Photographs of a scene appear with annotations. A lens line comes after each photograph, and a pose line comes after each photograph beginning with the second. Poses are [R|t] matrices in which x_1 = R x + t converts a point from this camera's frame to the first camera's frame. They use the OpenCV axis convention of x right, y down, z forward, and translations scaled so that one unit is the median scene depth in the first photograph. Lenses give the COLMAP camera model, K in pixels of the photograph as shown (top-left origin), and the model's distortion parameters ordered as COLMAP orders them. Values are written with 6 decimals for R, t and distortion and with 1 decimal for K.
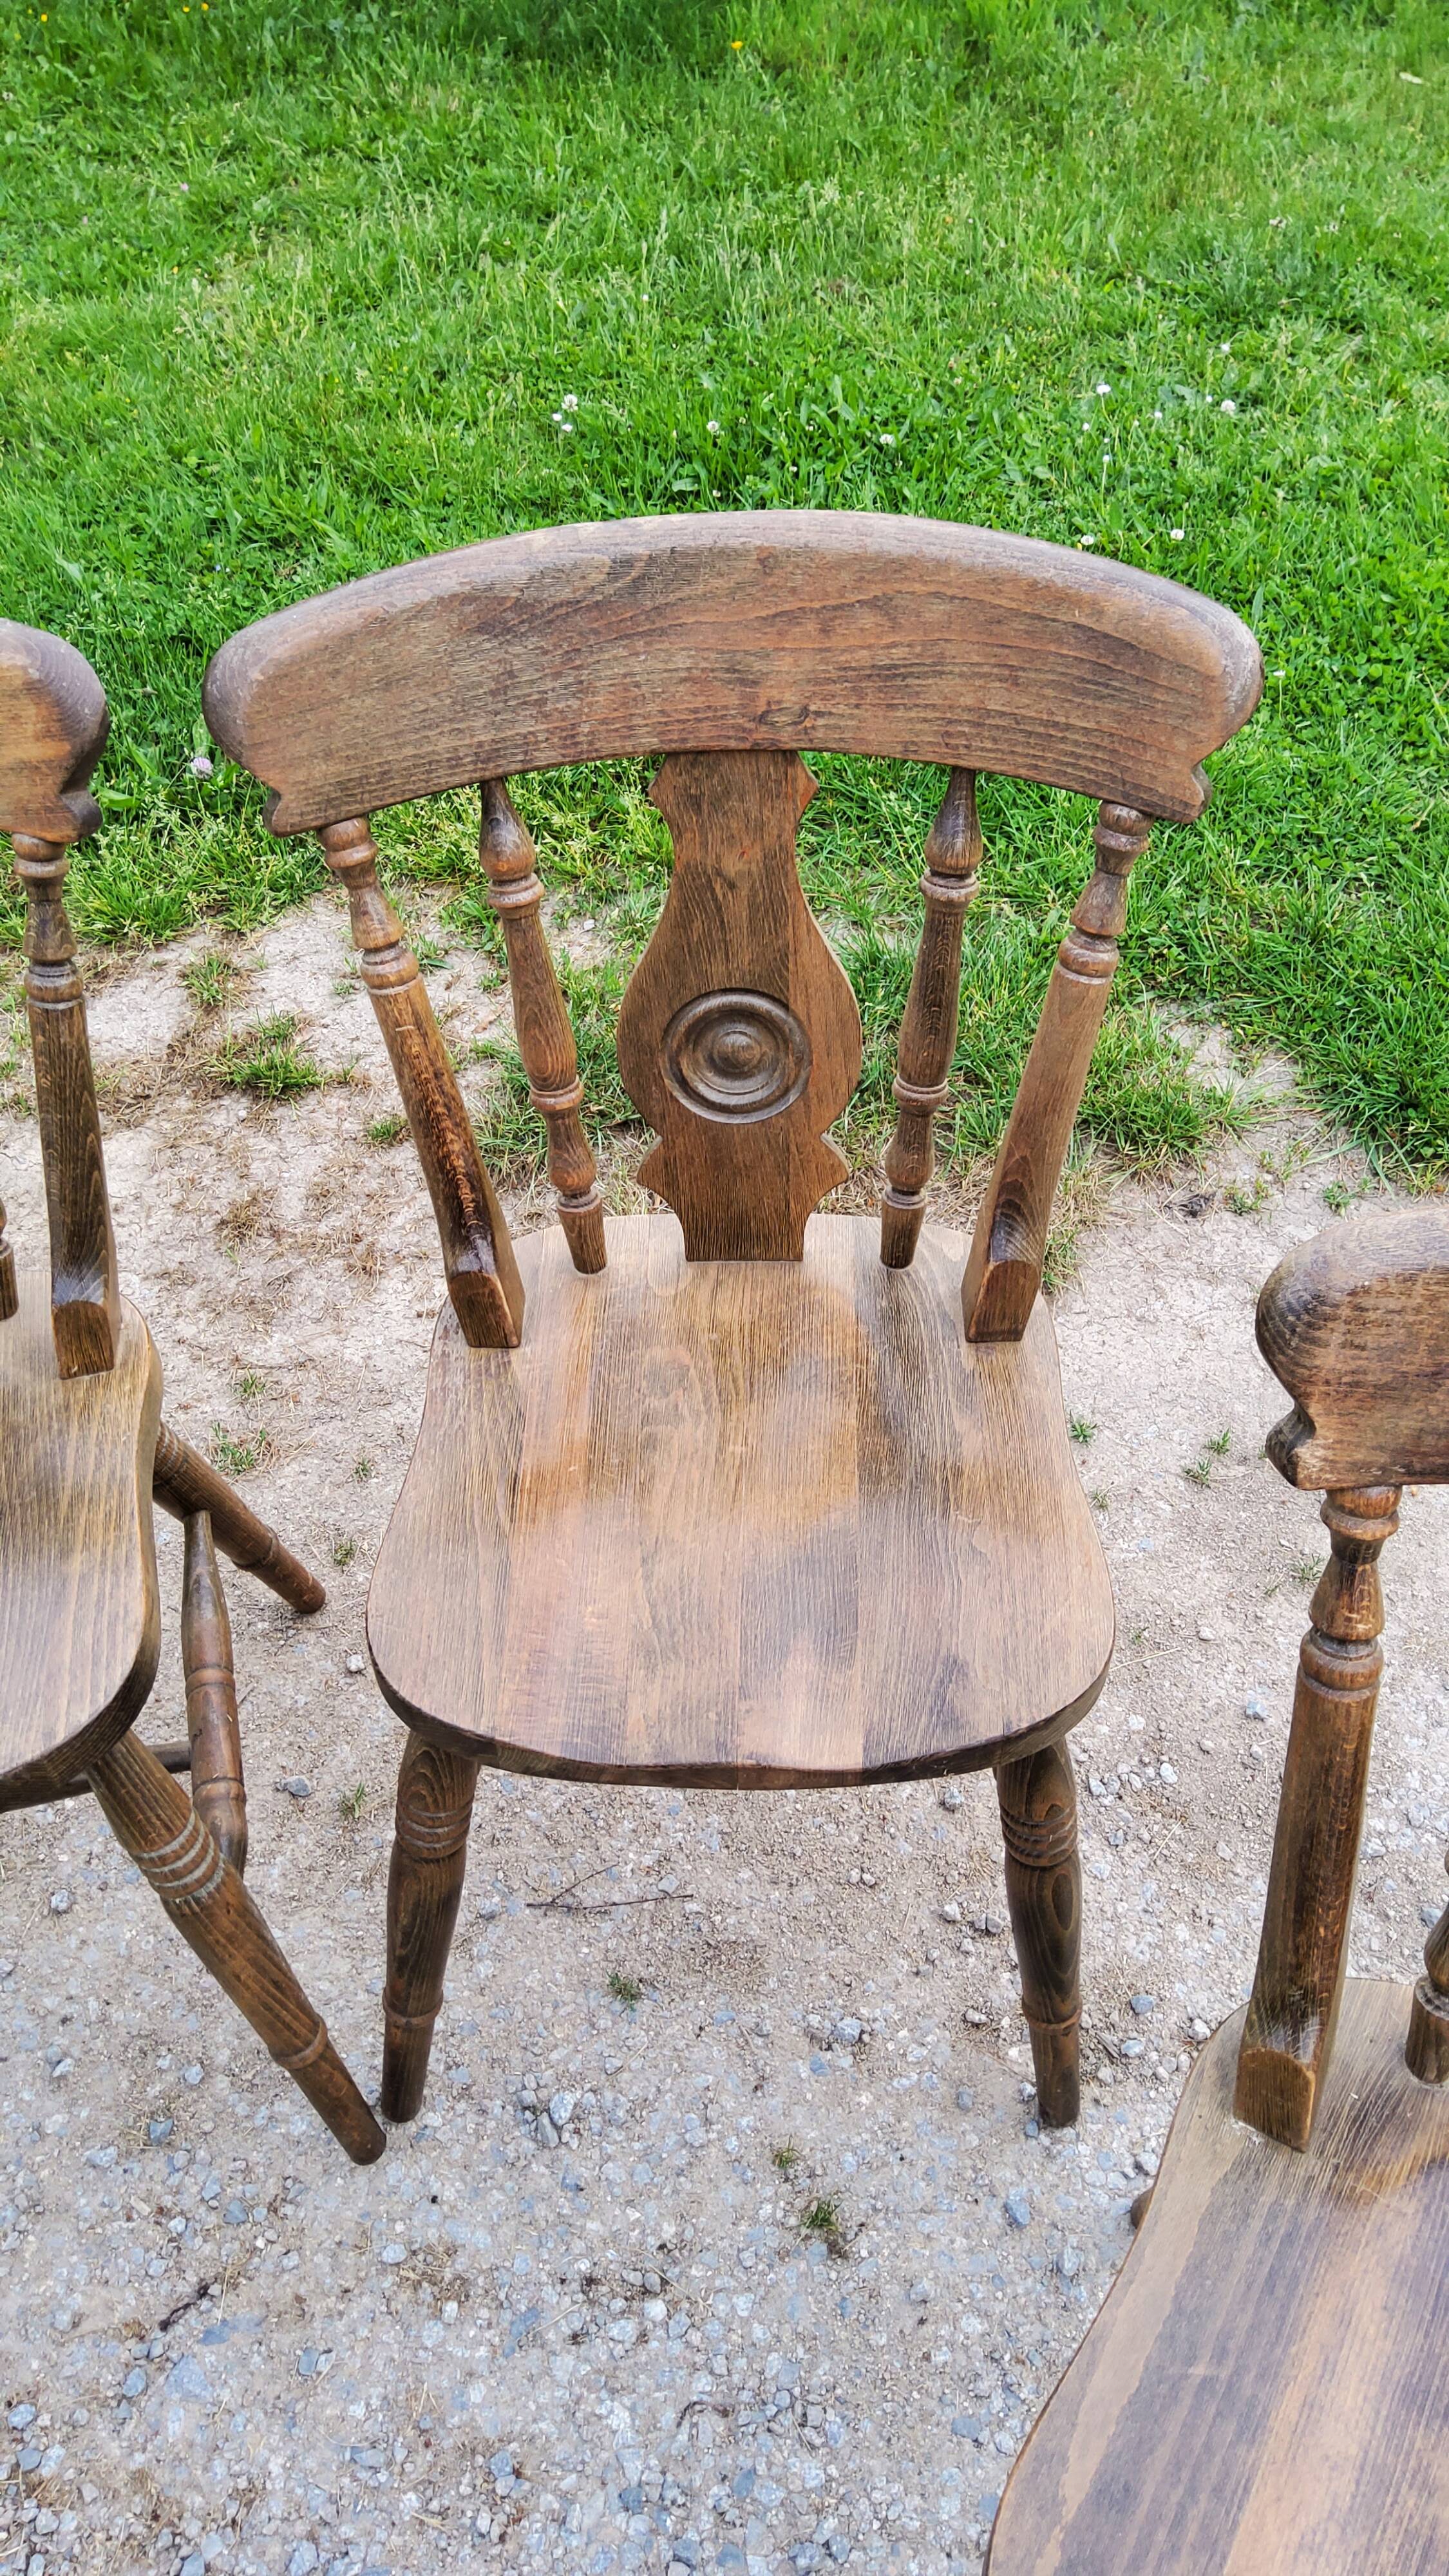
lens RADIAL K [[1945.3, 0, 728.5], [0, 1945.3, 1274.8], [0, 0, 1]] dist [0.065359, -0.114139]
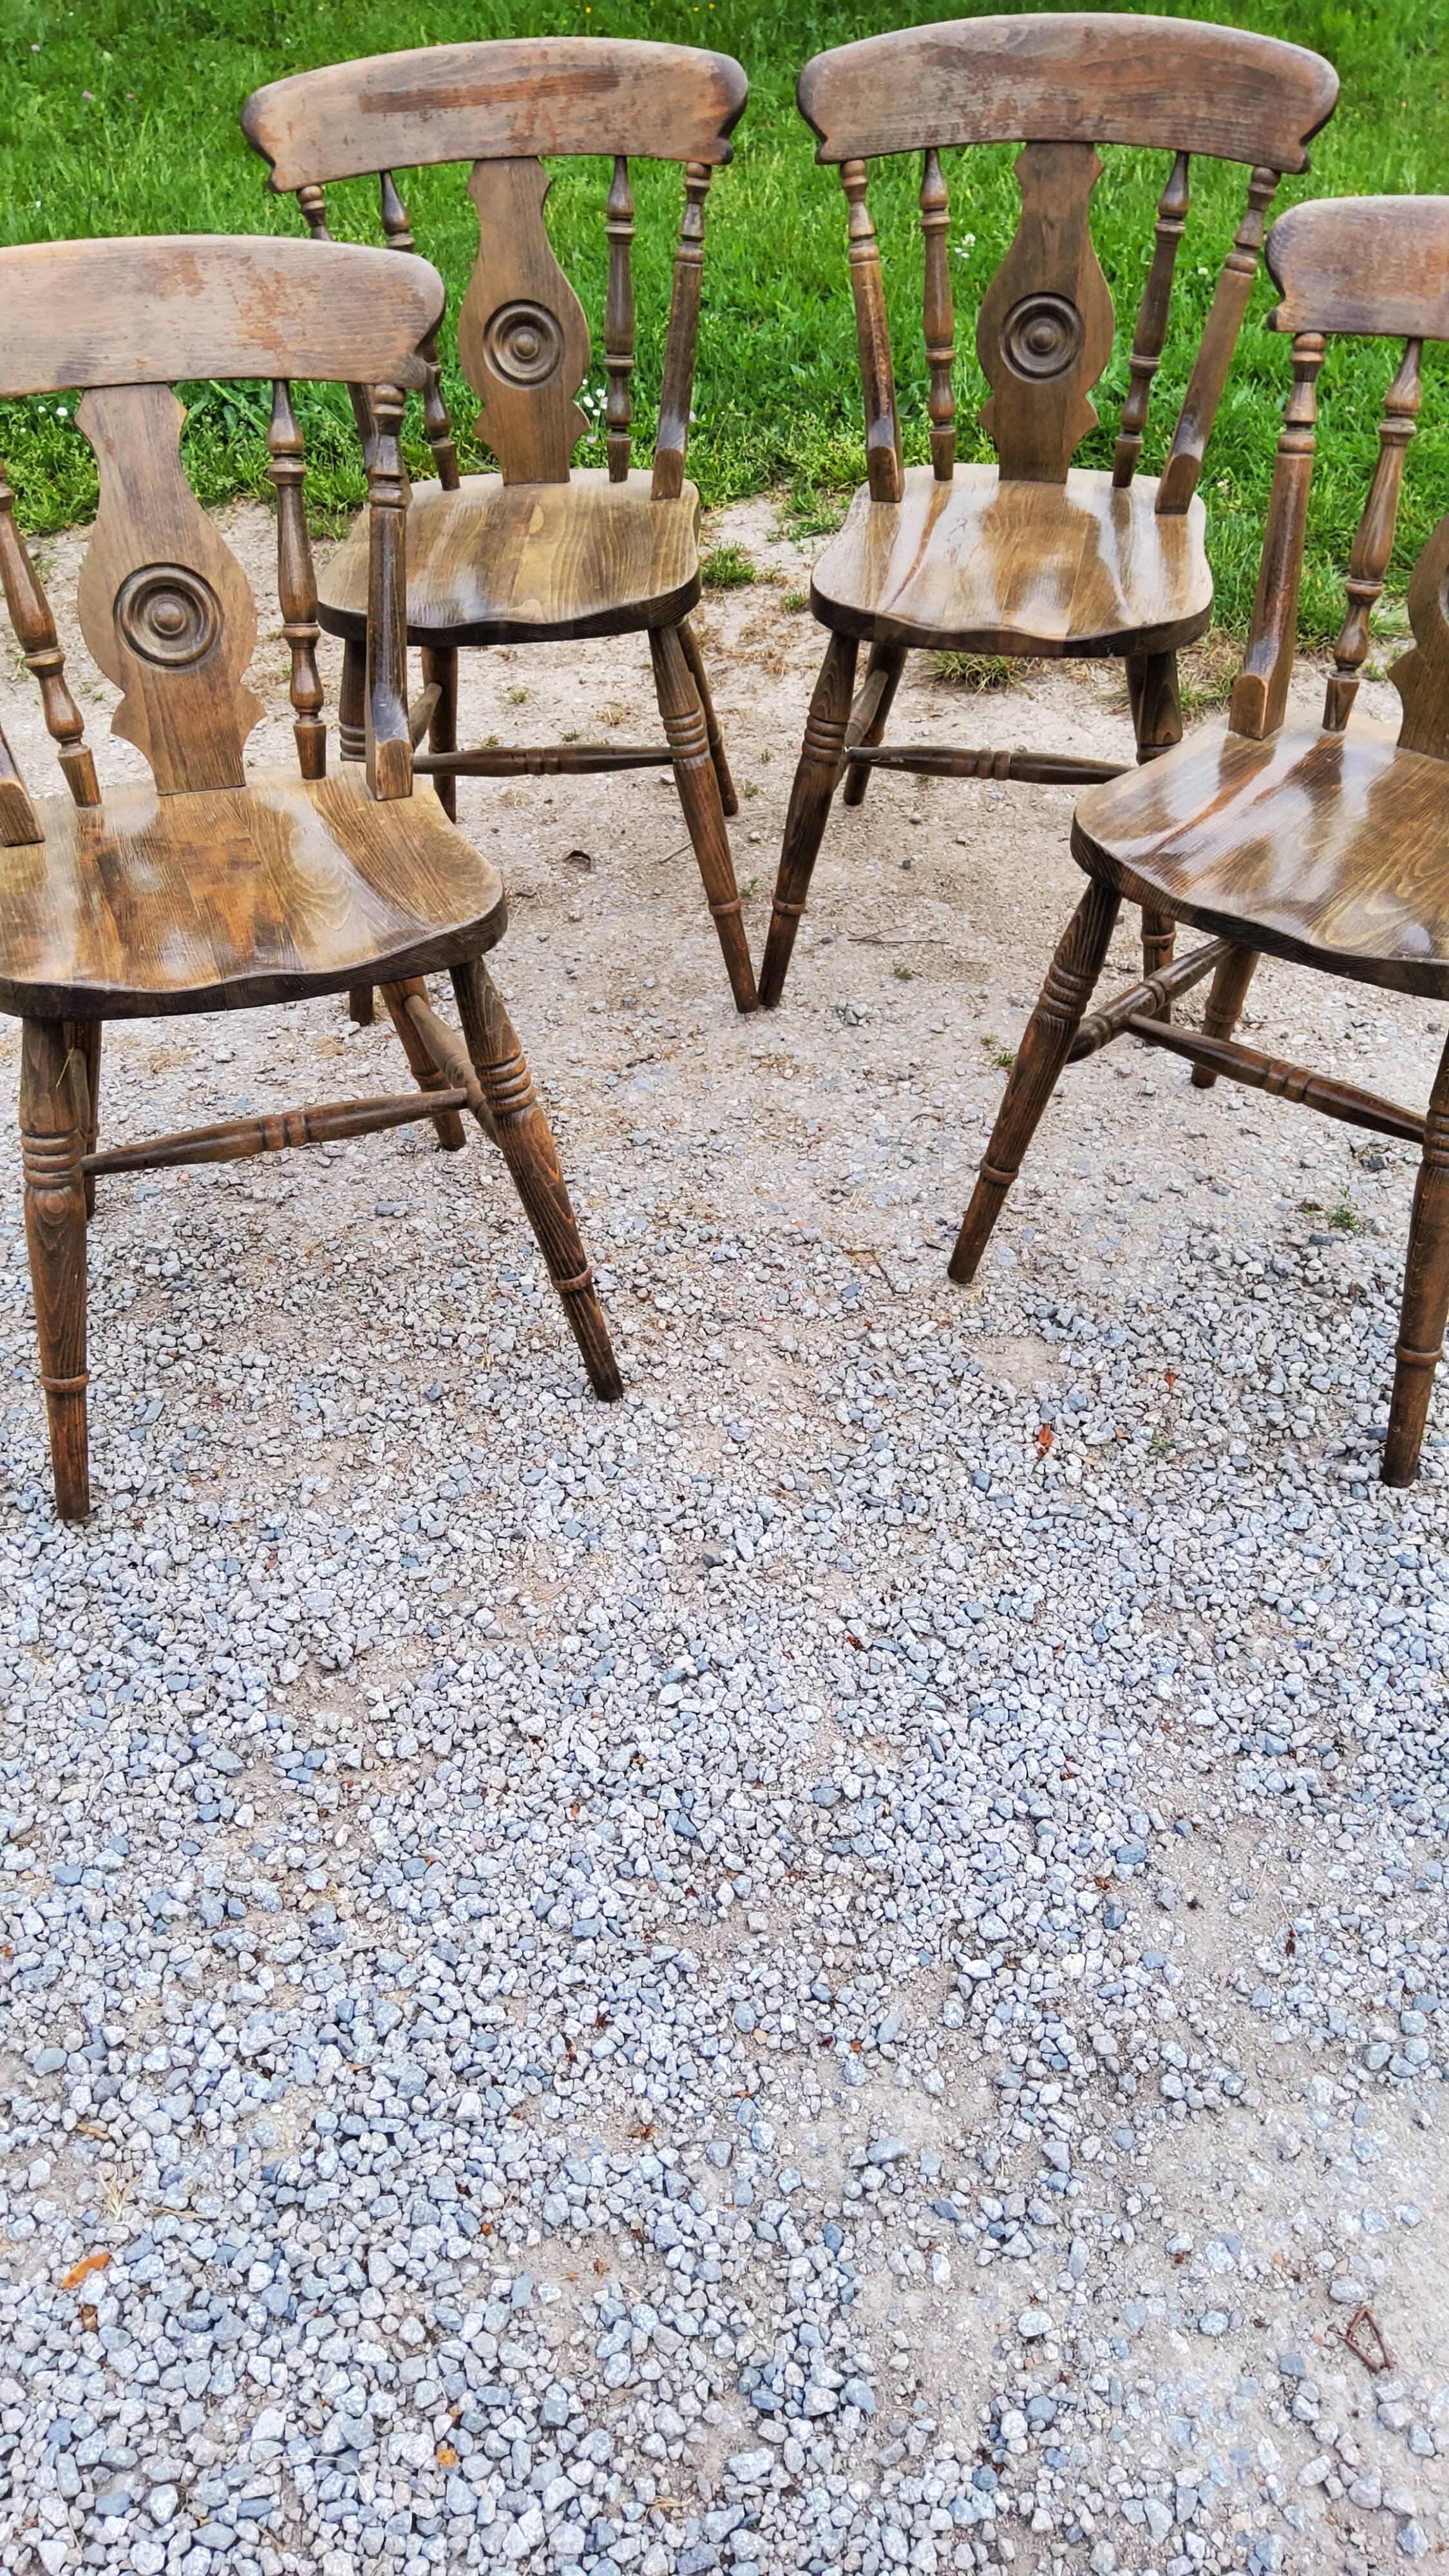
lens RADIAL K [[1945.3, 0, 731.5], [0, 1945.3, 1282.3], [0, 0, 1]] dist [0.065359, -0.114139]
pose [[0.983178, 0.120898, -0.136910, 0.064103], [-0.128136, 0.990721, -0.045314, 0.743418], [0.130161, 0.062095, 0.989546, -0.664740]]
